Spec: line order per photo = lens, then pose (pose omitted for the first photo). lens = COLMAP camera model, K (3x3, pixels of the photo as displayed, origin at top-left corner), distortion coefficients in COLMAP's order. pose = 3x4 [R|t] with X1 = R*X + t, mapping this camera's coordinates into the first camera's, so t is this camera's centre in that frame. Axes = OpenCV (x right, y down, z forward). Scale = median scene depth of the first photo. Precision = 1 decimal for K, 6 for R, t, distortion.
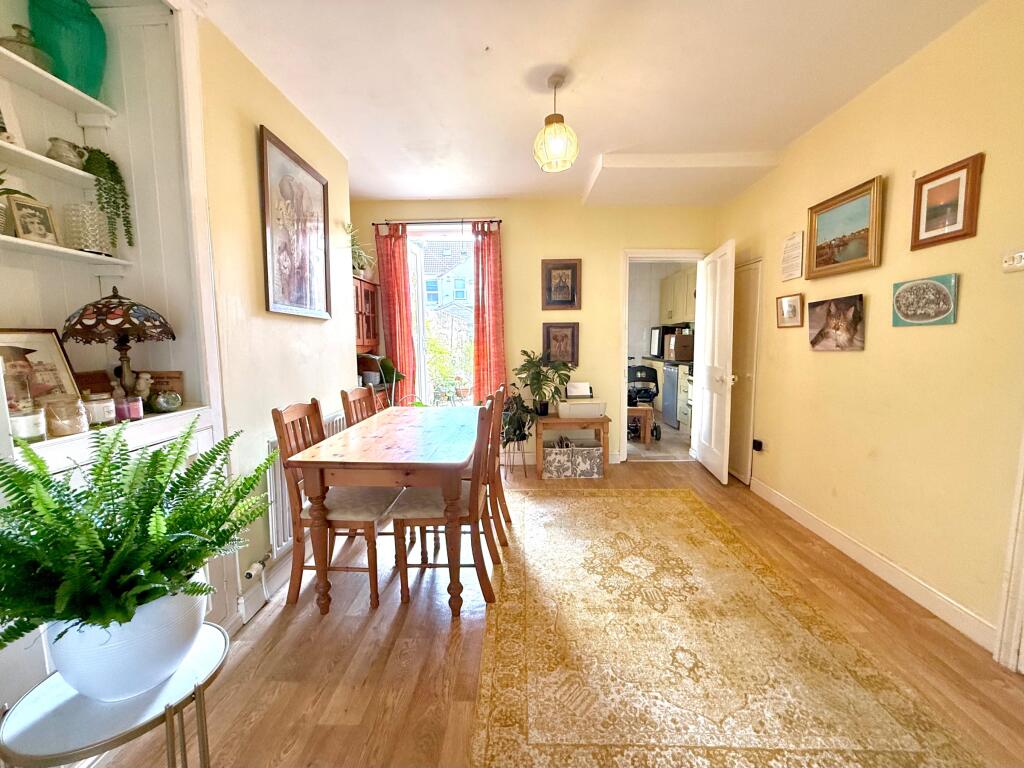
lens RADIAL K [[409.7, 0, 512.0], [0, 409.7, 384.0], [0, 0, 1]] dist [-0.000101, -0.000194]
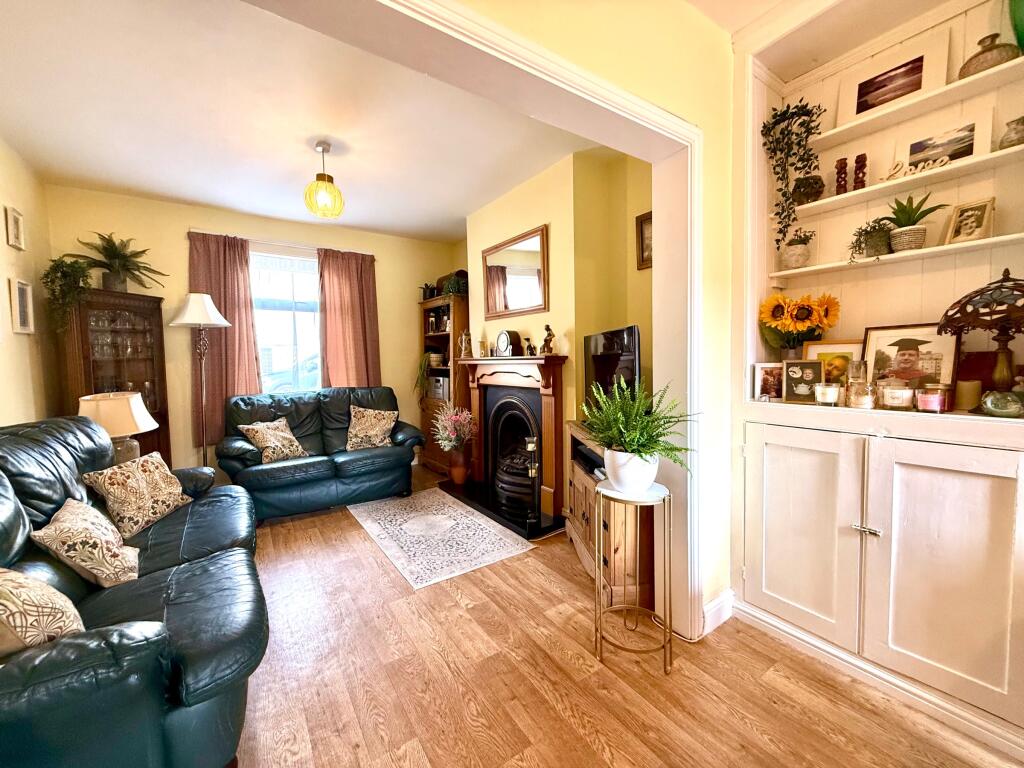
lens RADIAL K [[409.7, 0, 512.0], [0, 409.7, 384.0], [0, 0, 1]] dist [-0.000101, -0.000194]
pose [[-0.809878, 0.067805, -0.582667, 0.350652], [-0.028902, 0.987478, 0.155084, -0.080489], [0.585886, 0.142440, -0.797777, 0.916306]]
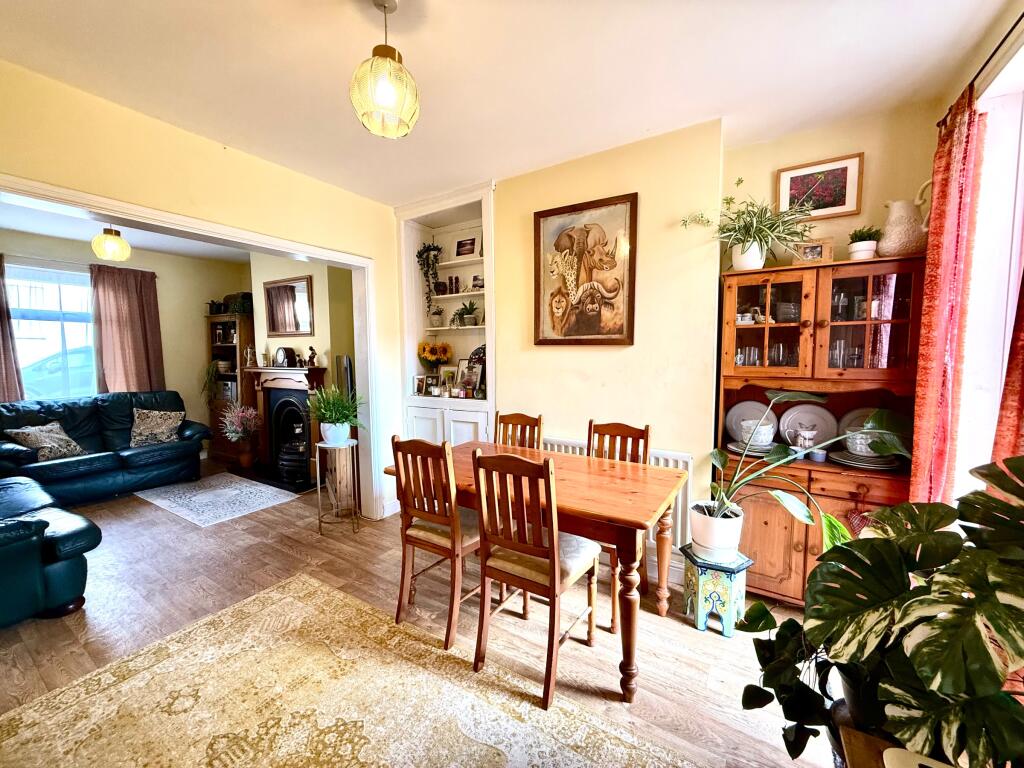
lens RADIAL K [[409.7, 0, 512.0], [0, 409.7, 384.0], [0, 0, 1]] dist [-0.000101, -0.000194]
pose [[-0.511341, 0.083645, -0.855297, 0.720860], [-0.075226, 0.987075, 0.141507, -0.272303], [0.856079, 0.136699, -0.498440, 1.868613]]
